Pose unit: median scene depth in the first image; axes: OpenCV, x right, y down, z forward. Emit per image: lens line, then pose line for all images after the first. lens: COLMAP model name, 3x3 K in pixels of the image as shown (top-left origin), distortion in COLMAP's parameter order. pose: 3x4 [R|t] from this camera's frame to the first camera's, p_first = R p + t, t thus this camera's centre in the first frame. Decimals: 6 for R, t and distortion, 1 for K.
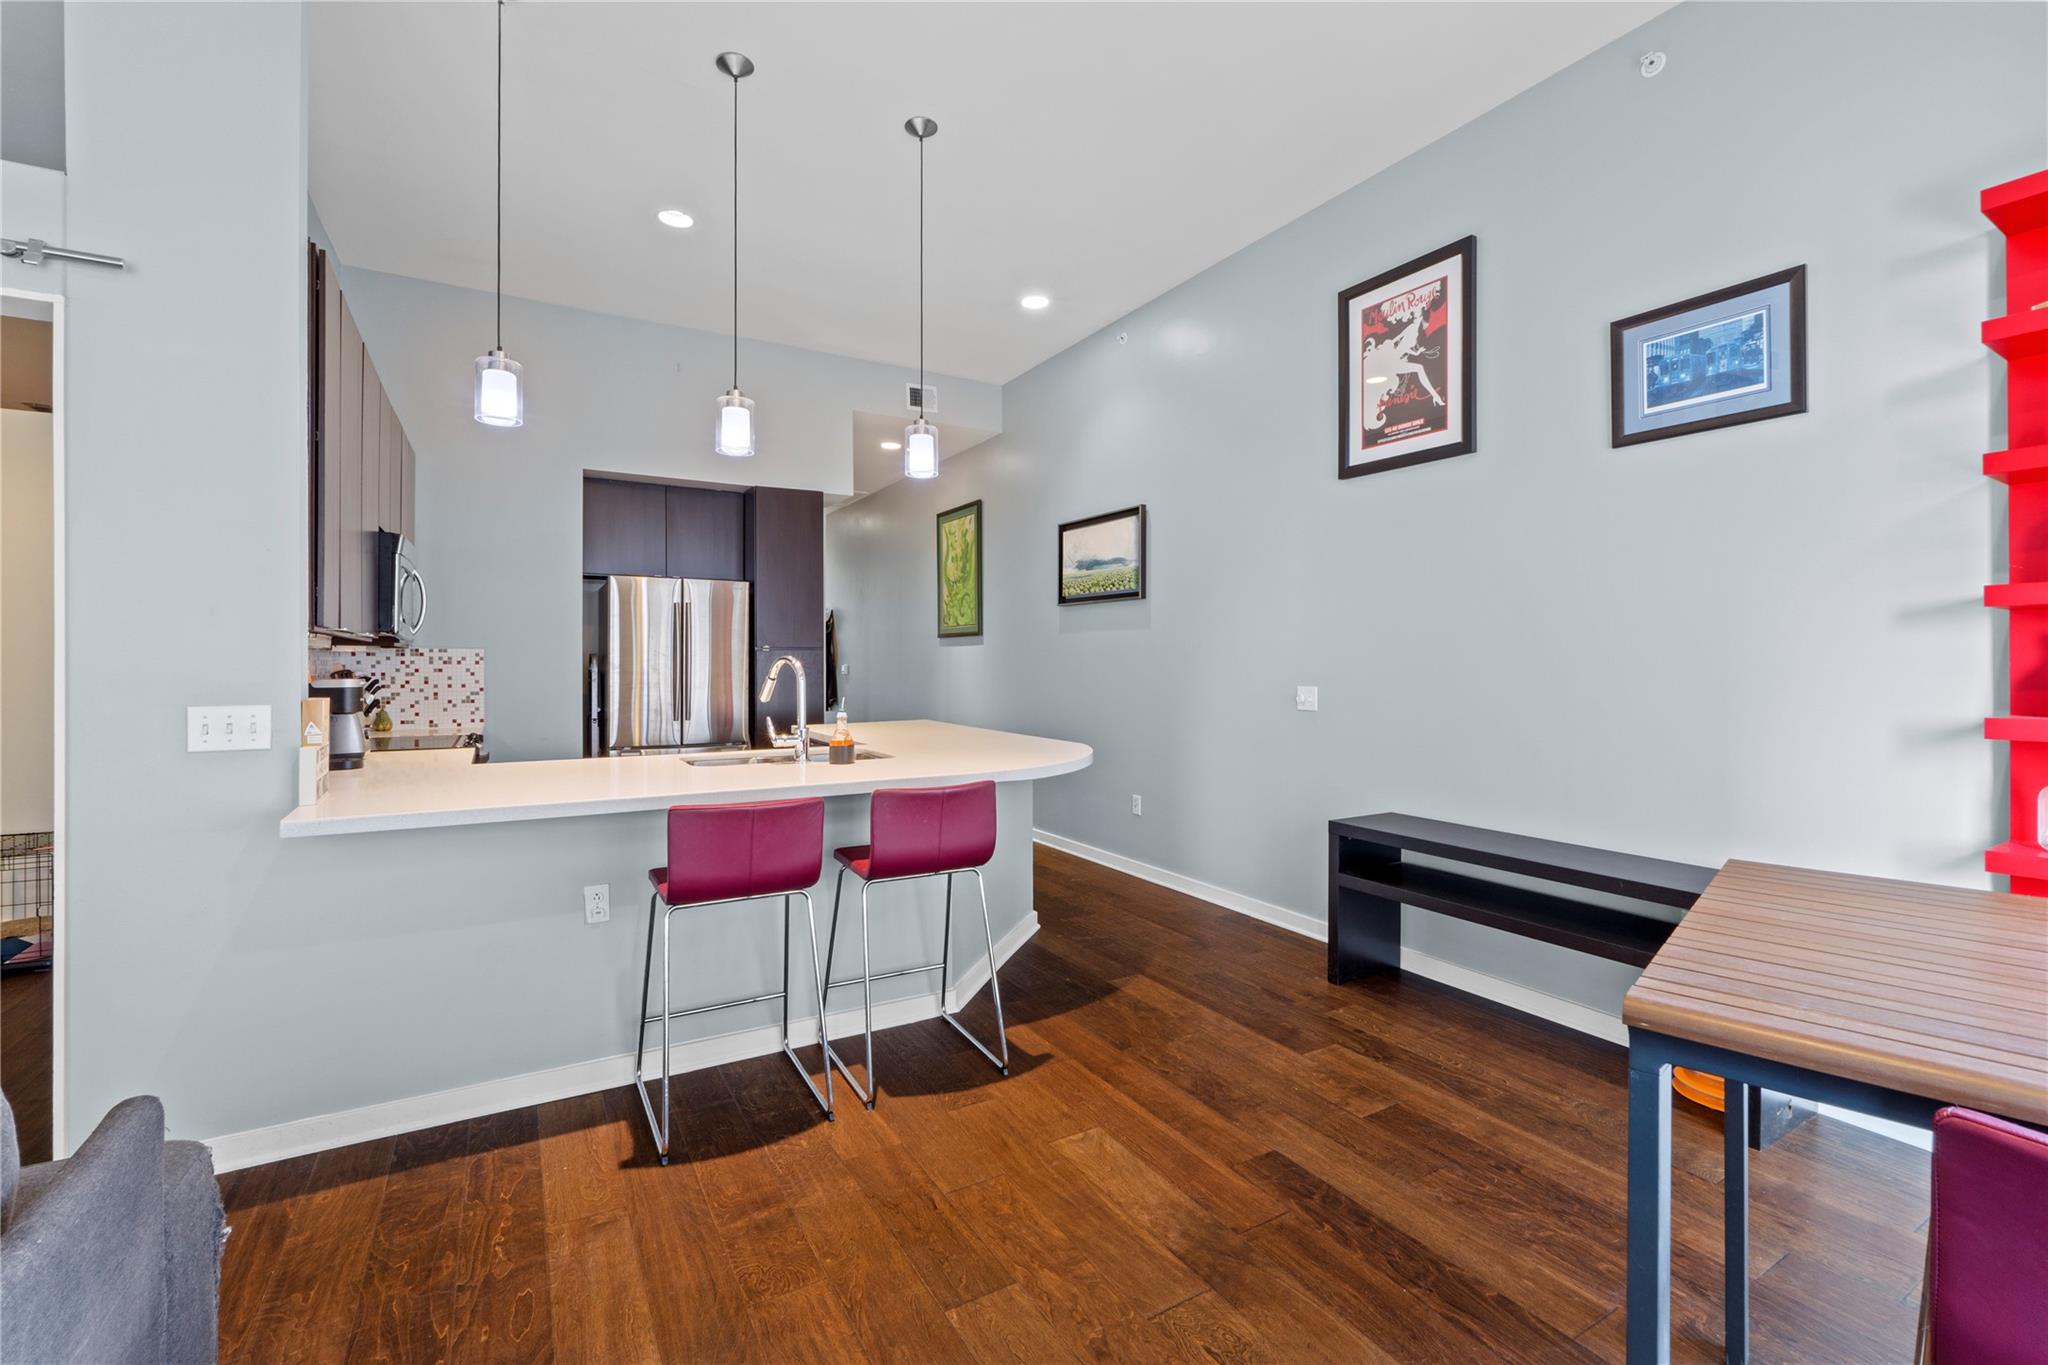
lens RADIAL K [[872.3, 0, 1017.9], [0, 872.3, 664.5], [0, 0, 1]] dist [-0.005954, -0.000216]
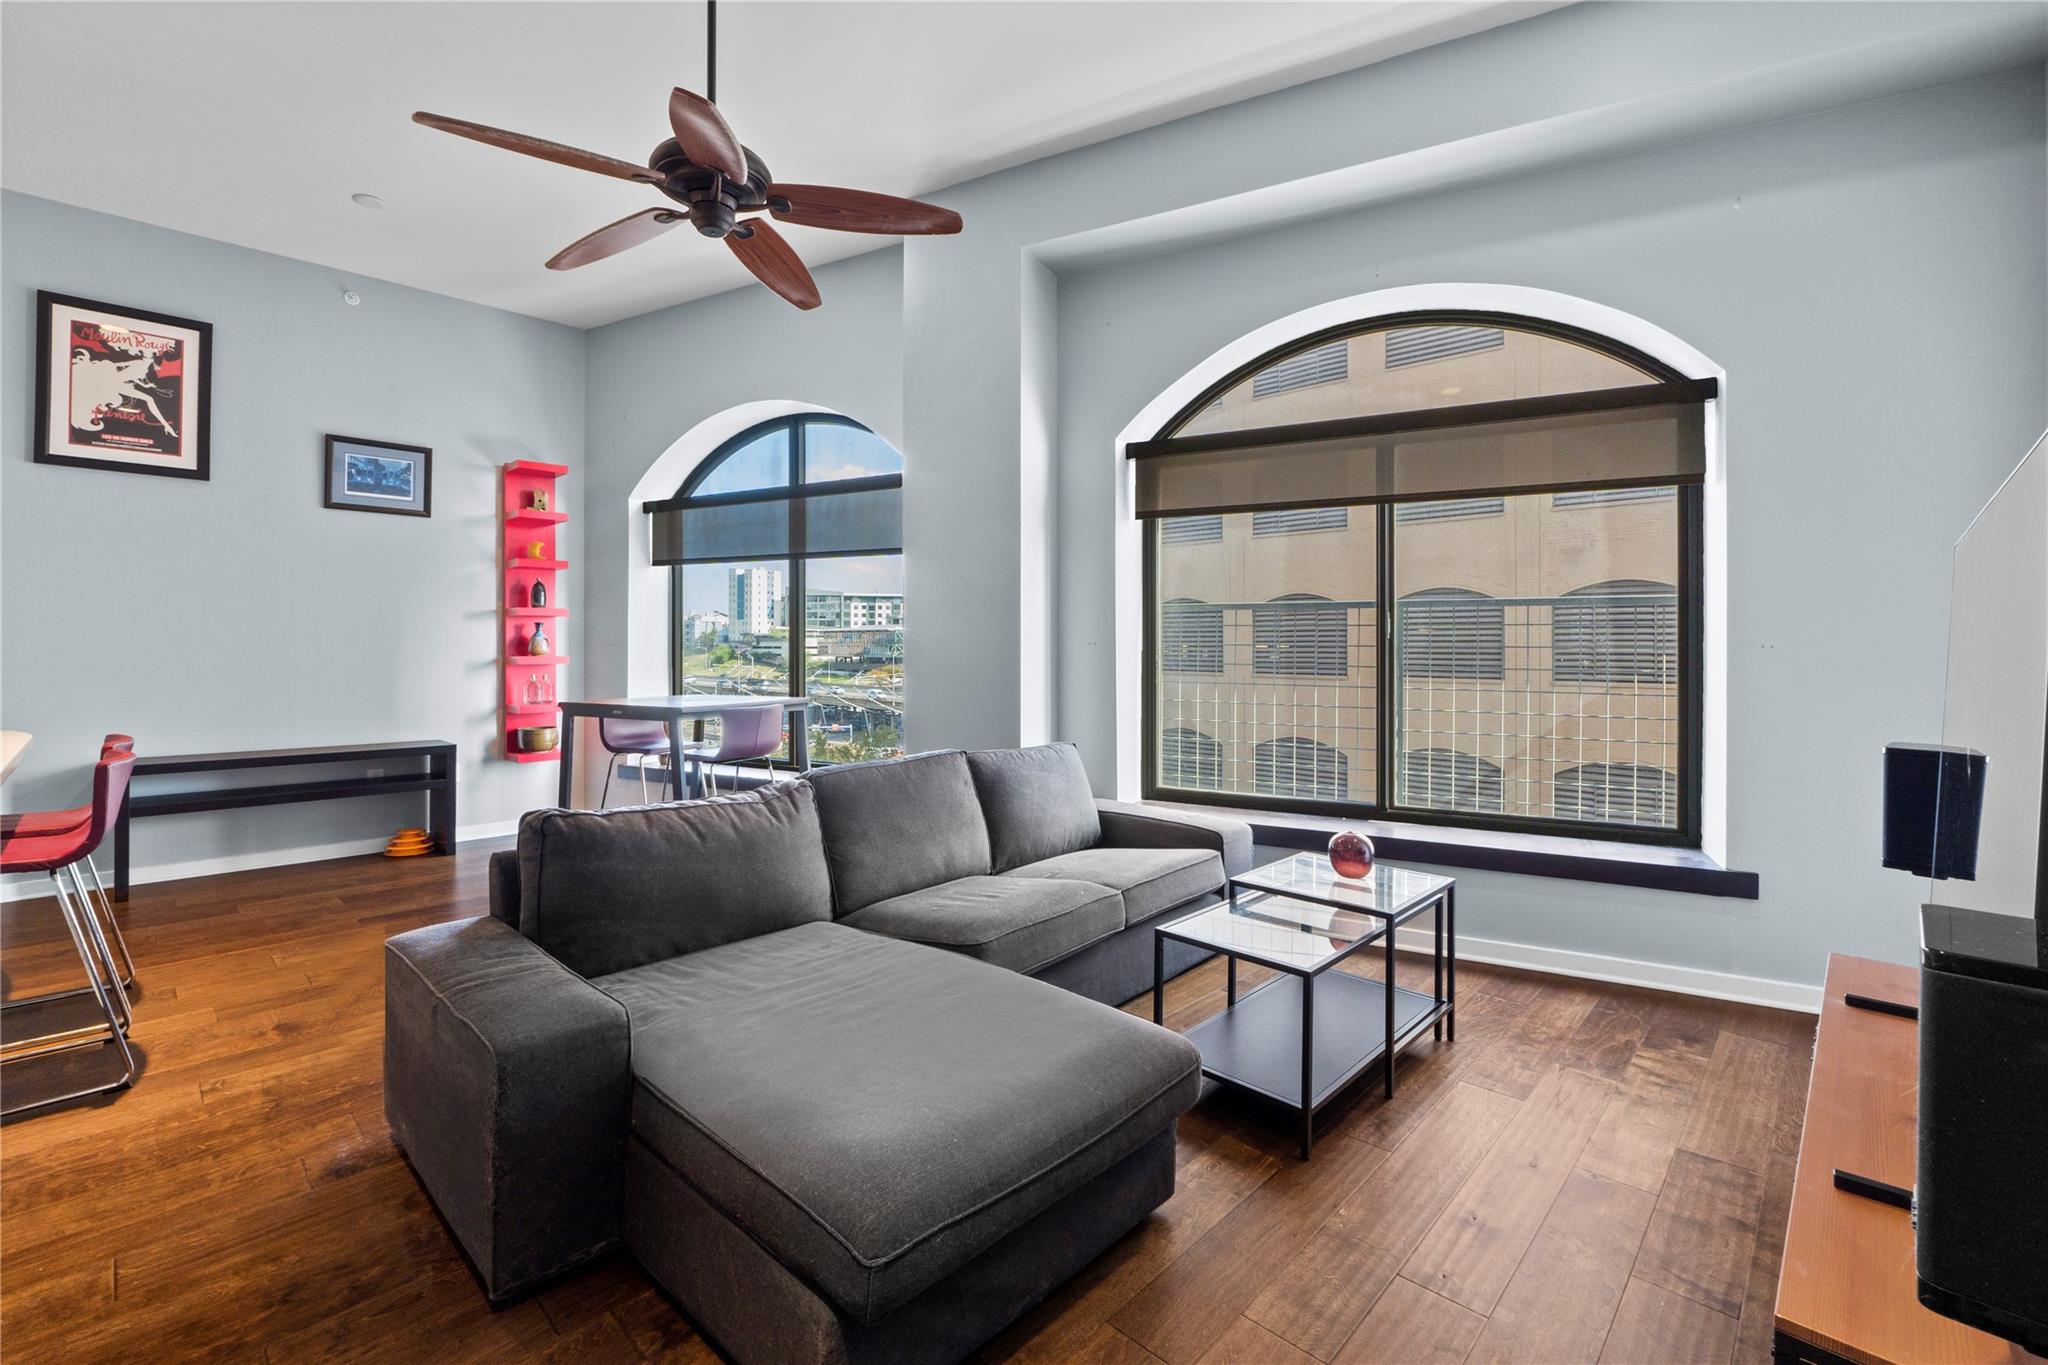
lens RADIAL K [[872.3, 0, 1021.2], [0, 872.3, 640.1], [0, 0, 1]] dist [-0.005954, -0.000216]
pose [[-0.273841, 0.003283, 0.961769, -1.029570], [0.000677, 0.999995, -0.003220, 0.010565], [-0.961775, -0.000231, -0.273842, 0.129483]]
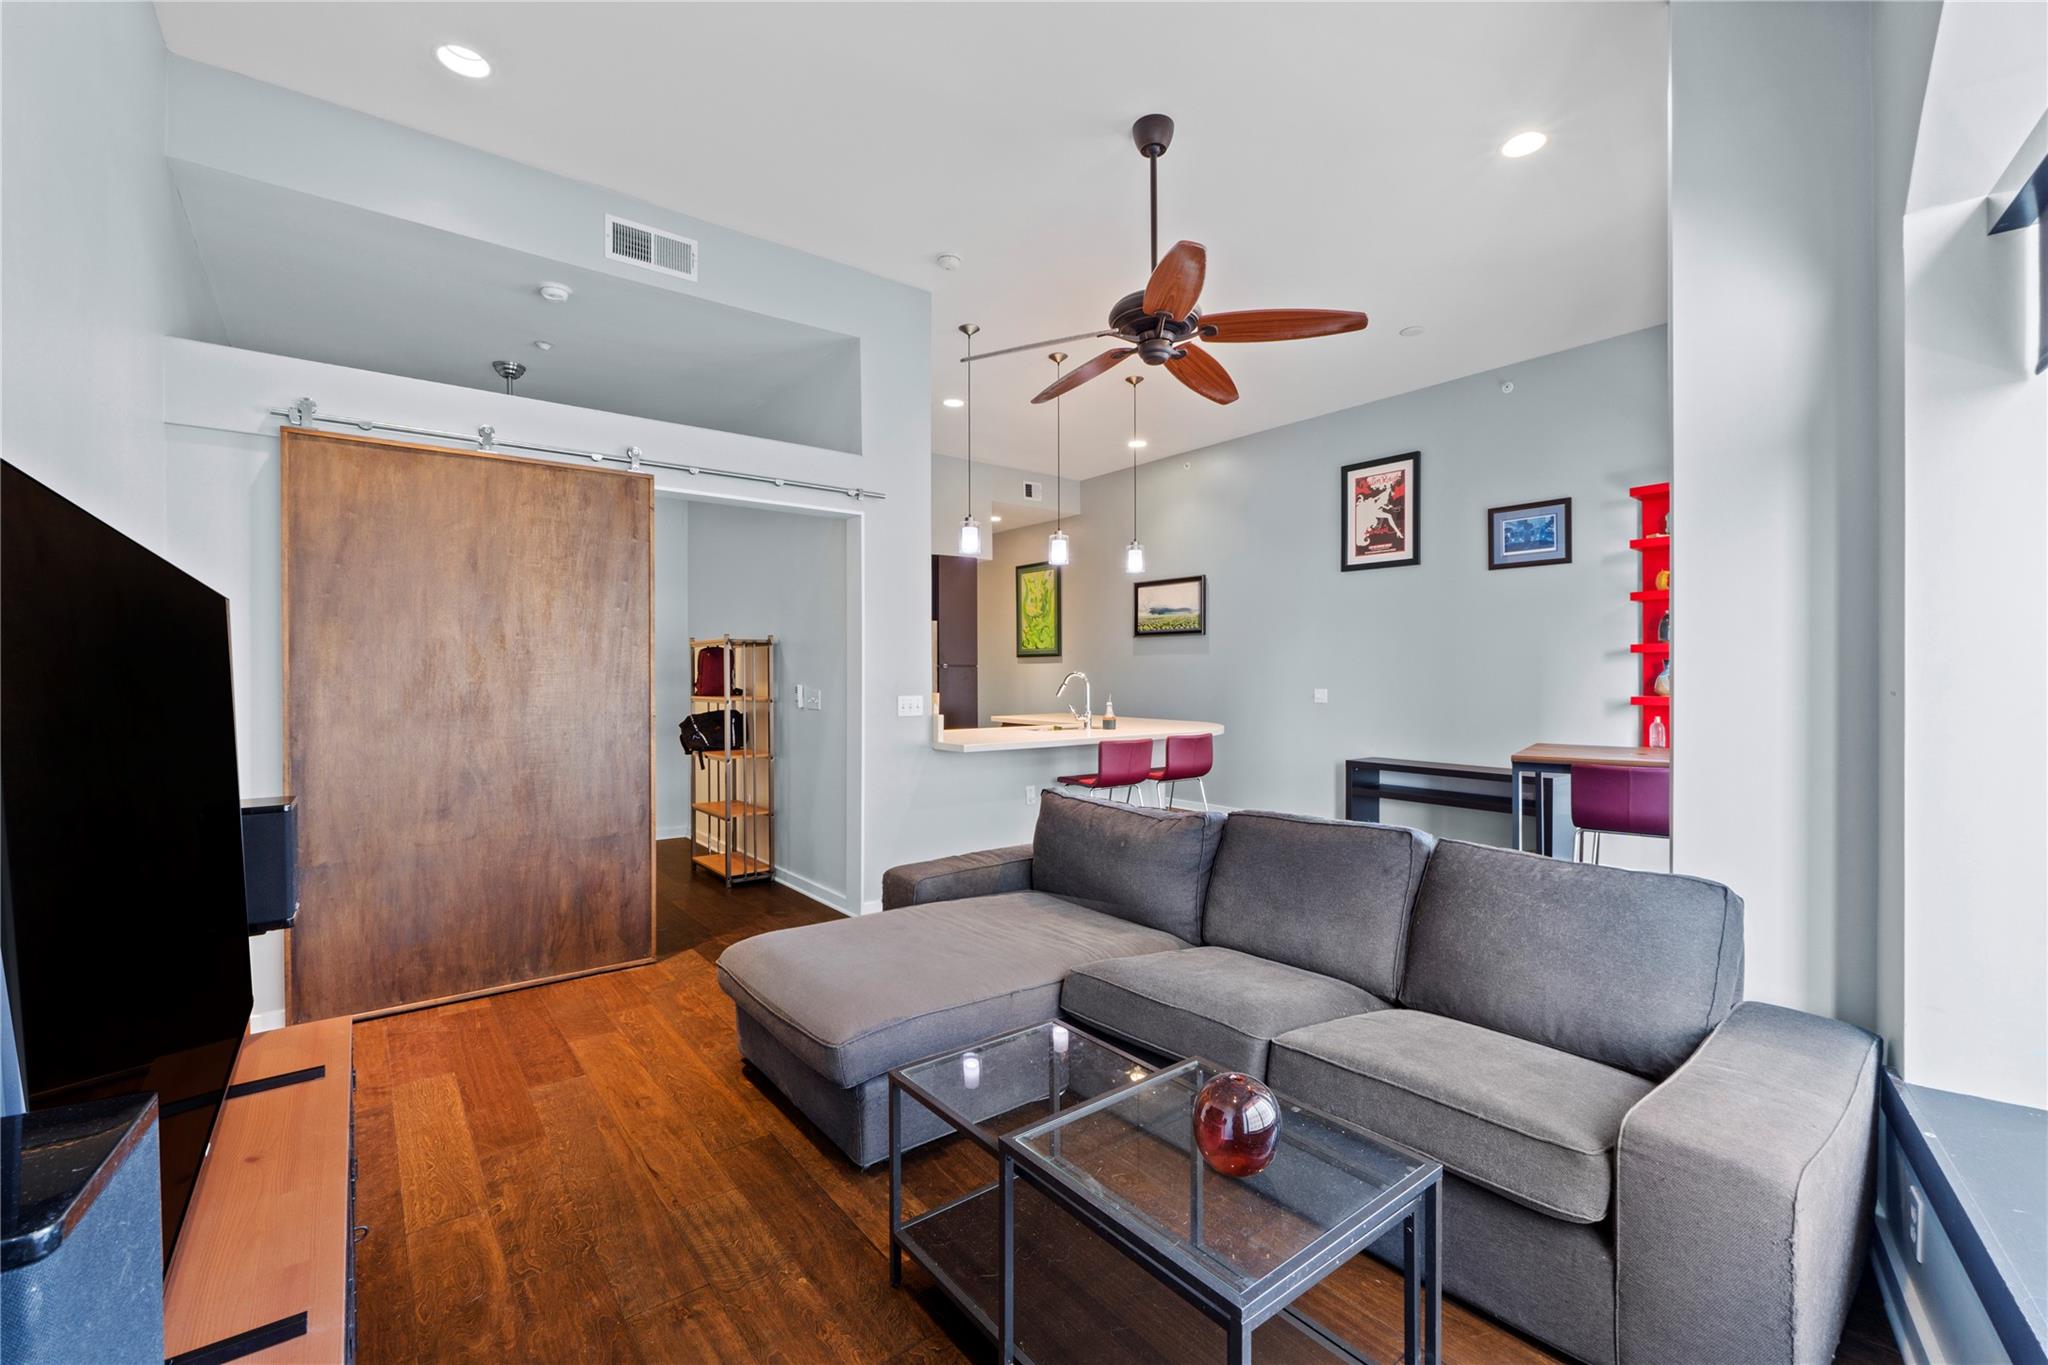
lens RADIAL K [[872.3, 0, 1020.6], [0, 872.3, 672.3], [0, 0, 1]] dist [-0.005954, -0.000216]
pose [[0.990898, -0.000265, 0.134613, -0.537713], [0.001075, 0.999982, -0.005950, 0.001205], [-0.134609, 0.006041, 0.990880, -0.692114]]
